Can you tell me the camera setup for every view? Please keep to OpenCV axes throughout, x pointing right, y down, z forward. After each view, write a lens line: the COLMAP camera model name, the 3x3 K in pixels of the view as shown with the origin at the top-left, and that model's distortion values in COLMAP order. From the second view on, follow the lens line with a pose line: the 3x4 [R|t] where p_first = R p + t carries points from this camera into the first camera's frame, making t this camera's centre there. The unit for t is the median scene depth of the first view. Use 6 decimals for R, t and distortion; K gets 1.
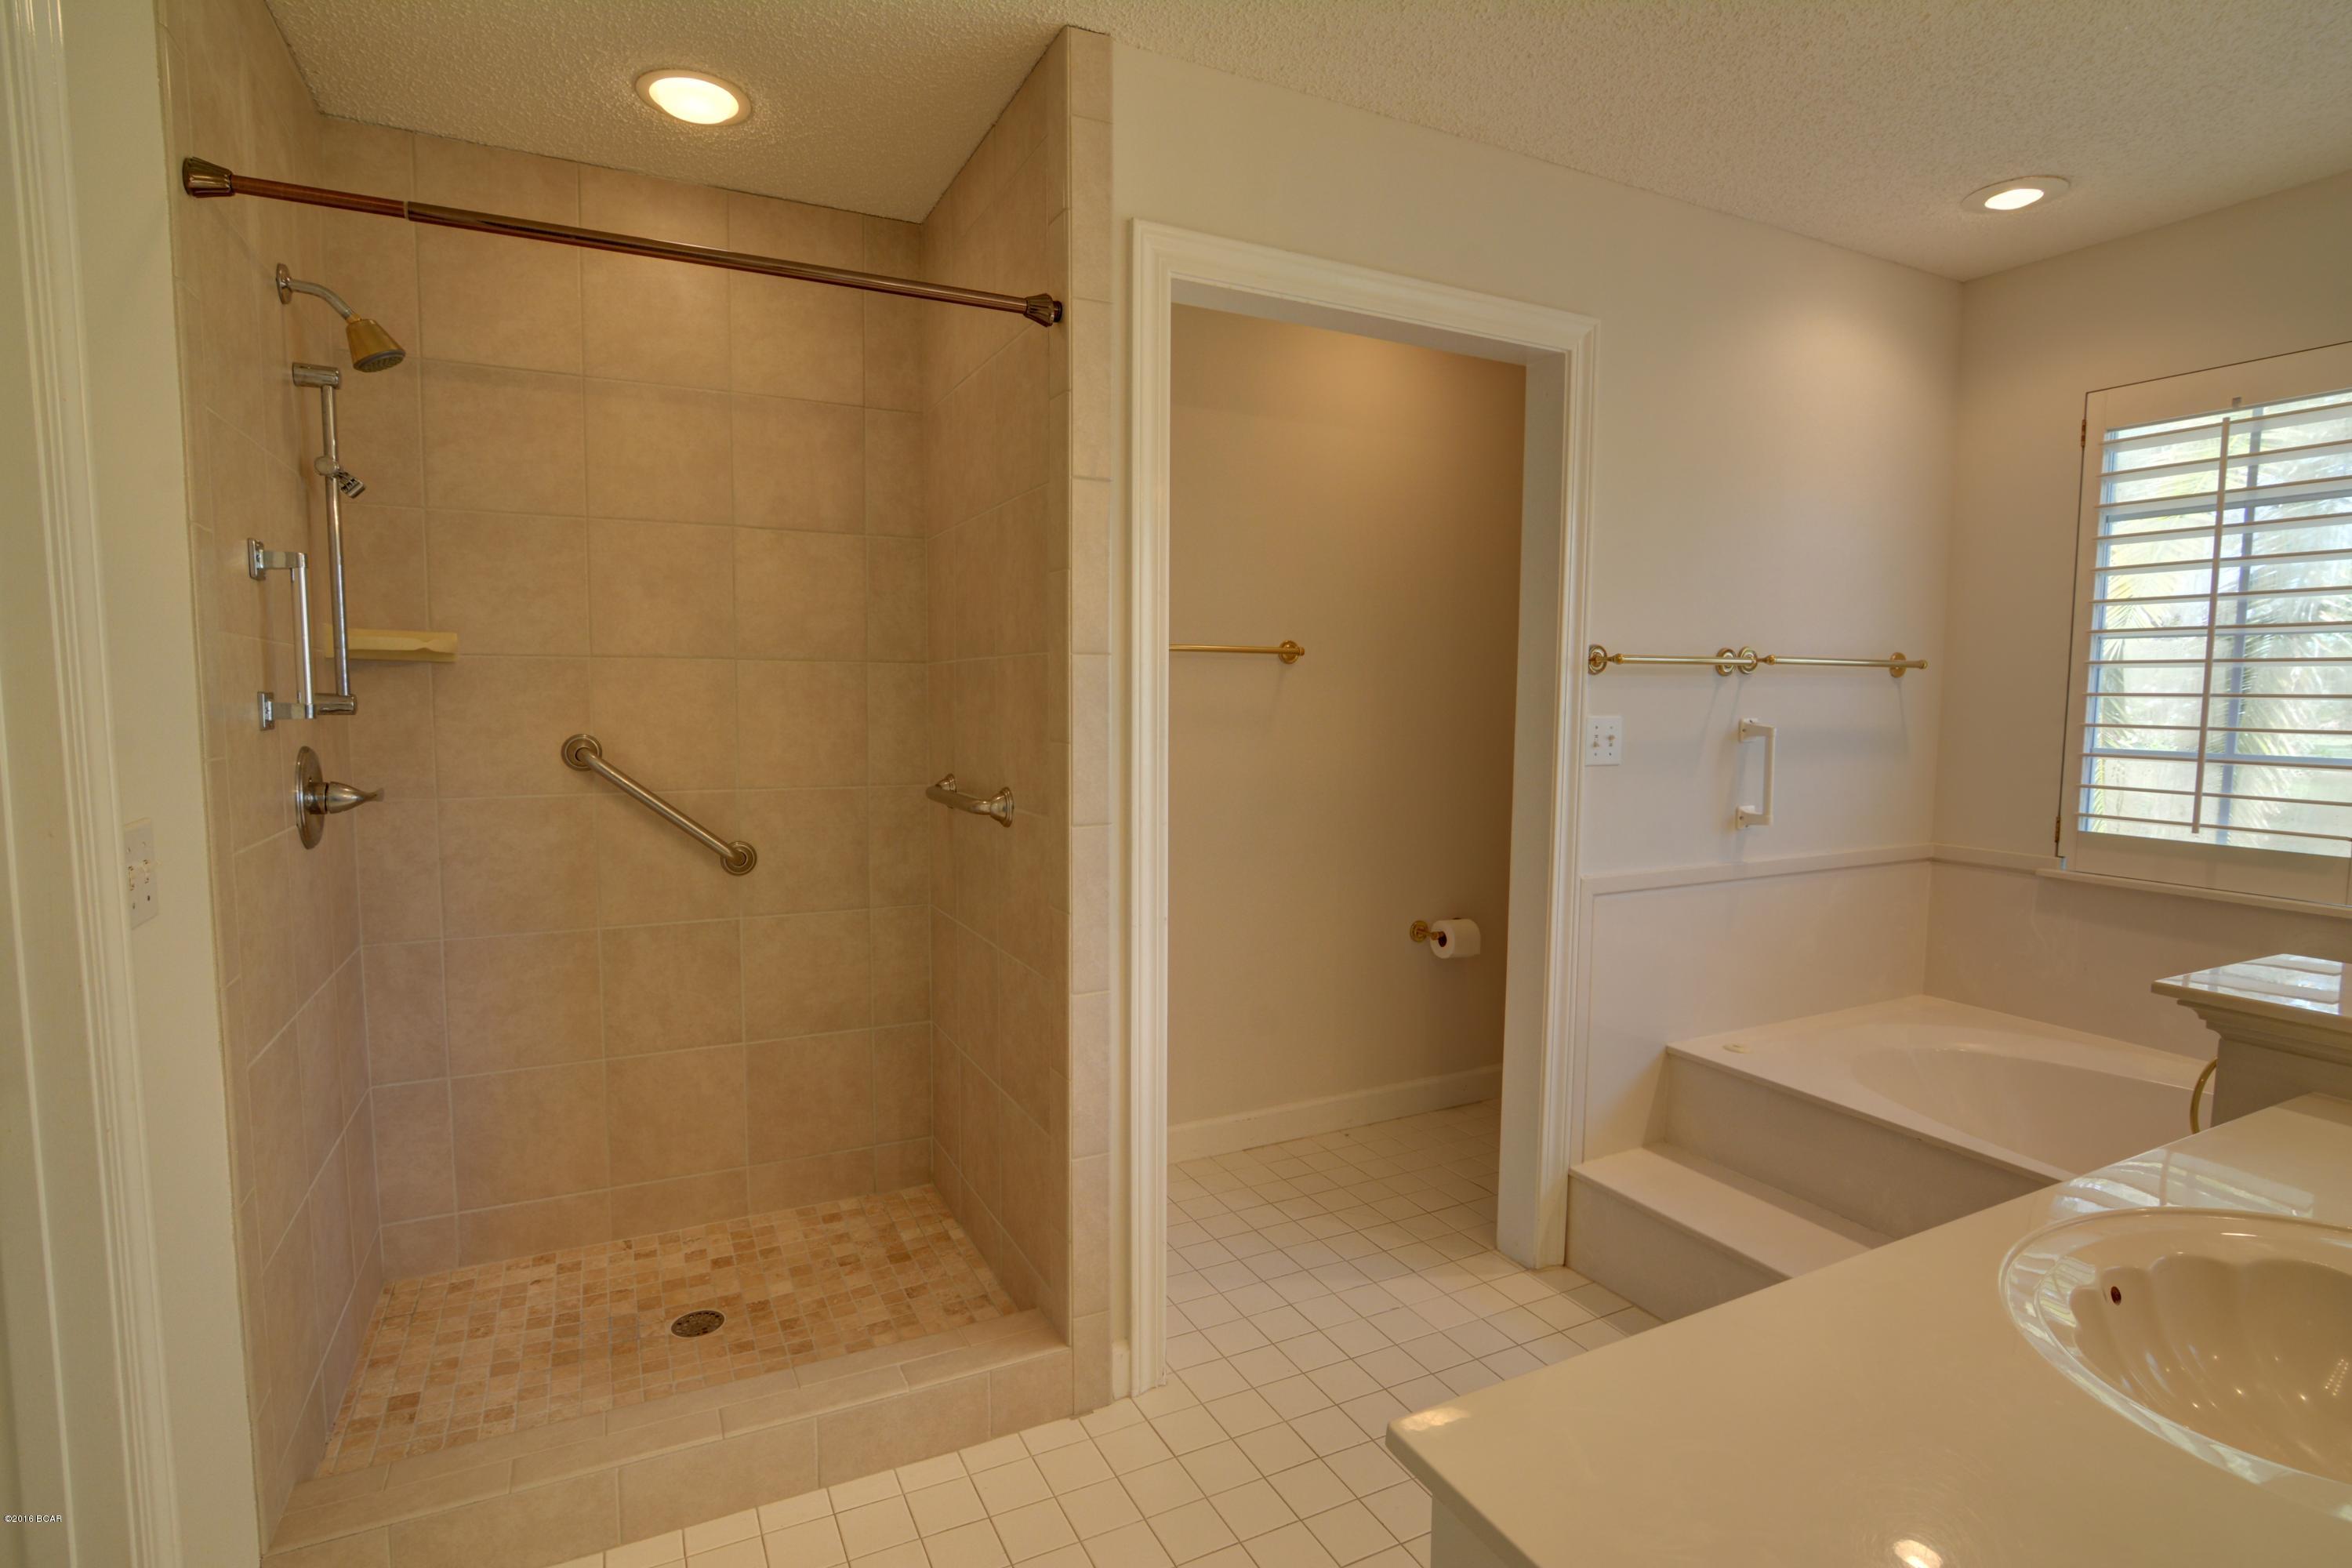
lens RADIAL K [[1144.6, 0, 1161.4], [0, 1144.6, 785.7], [0, 0, 1]] dist [-0.032577, 0.010367]
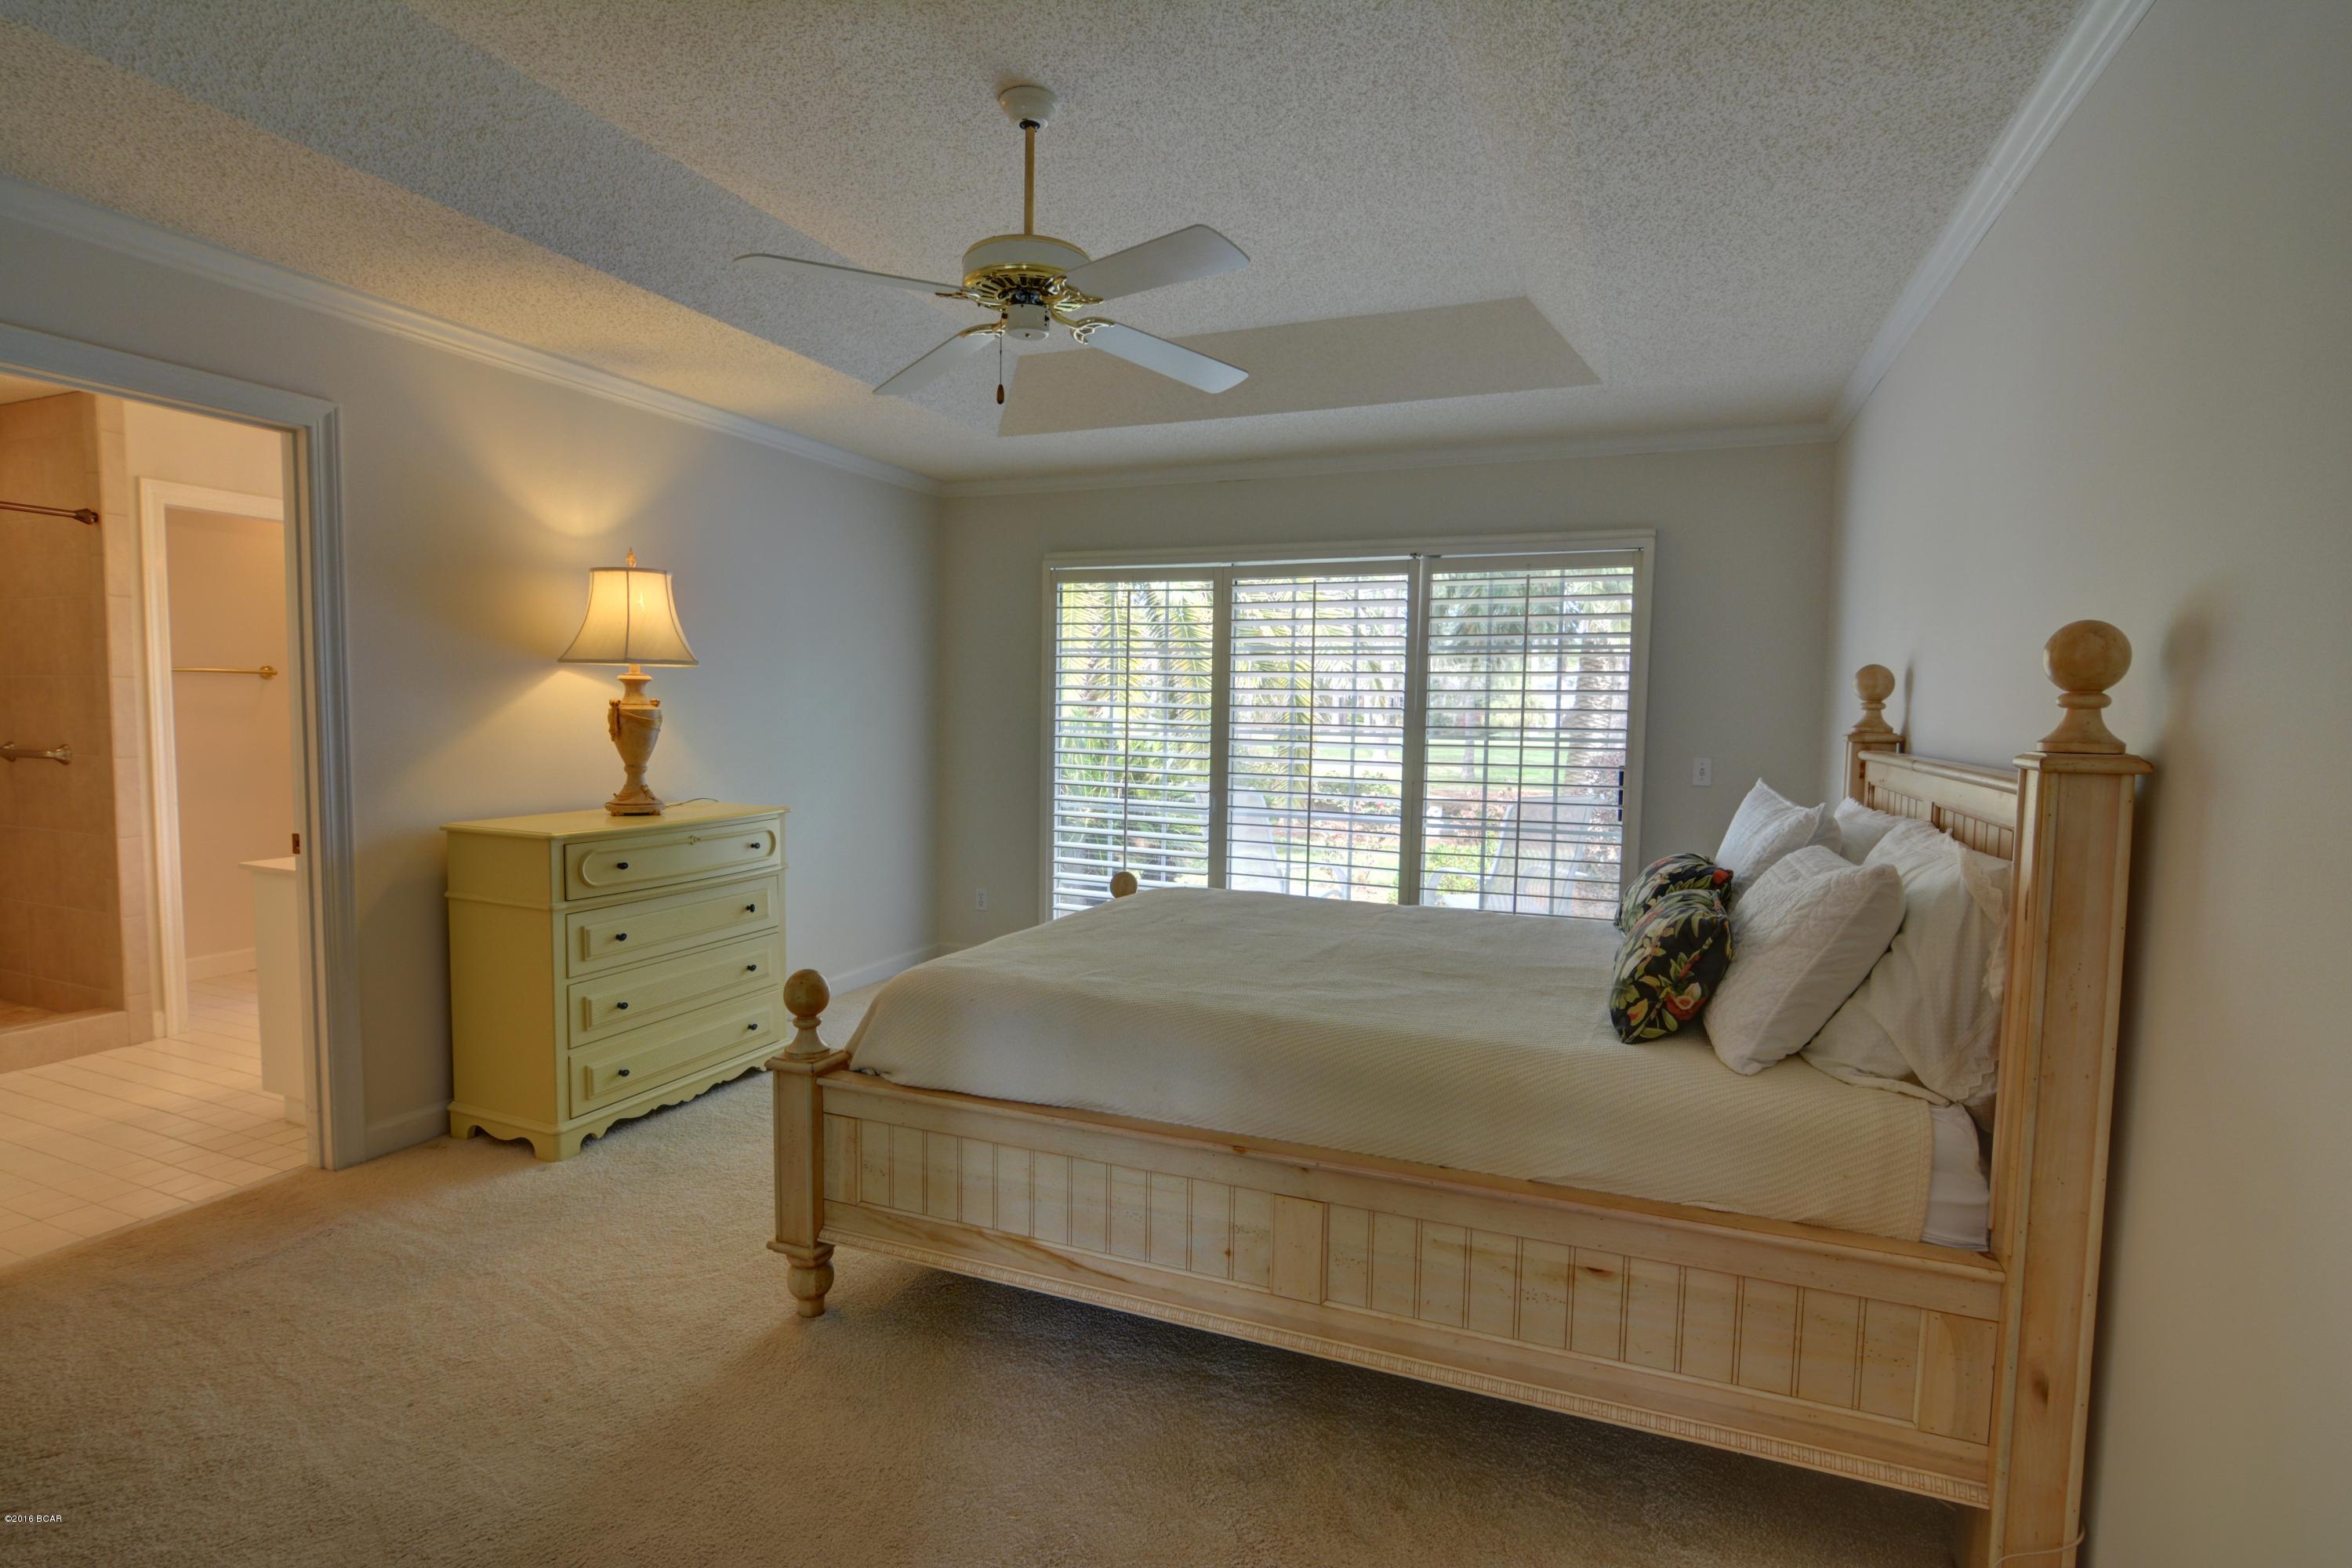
lens RADIAL K [[1144.6, 0, 1161.4], [0, 1144.6, 785.7], [0, 0, 1]] dist [-0.032577, 0.010367]
pose [[0.749619, -0.040100, 0.660653, 0.000341], [0.046063, 0.998904, 0.008365, 0.151168], [-0.660264, 0.024161, 0.750645, -1.754449]]
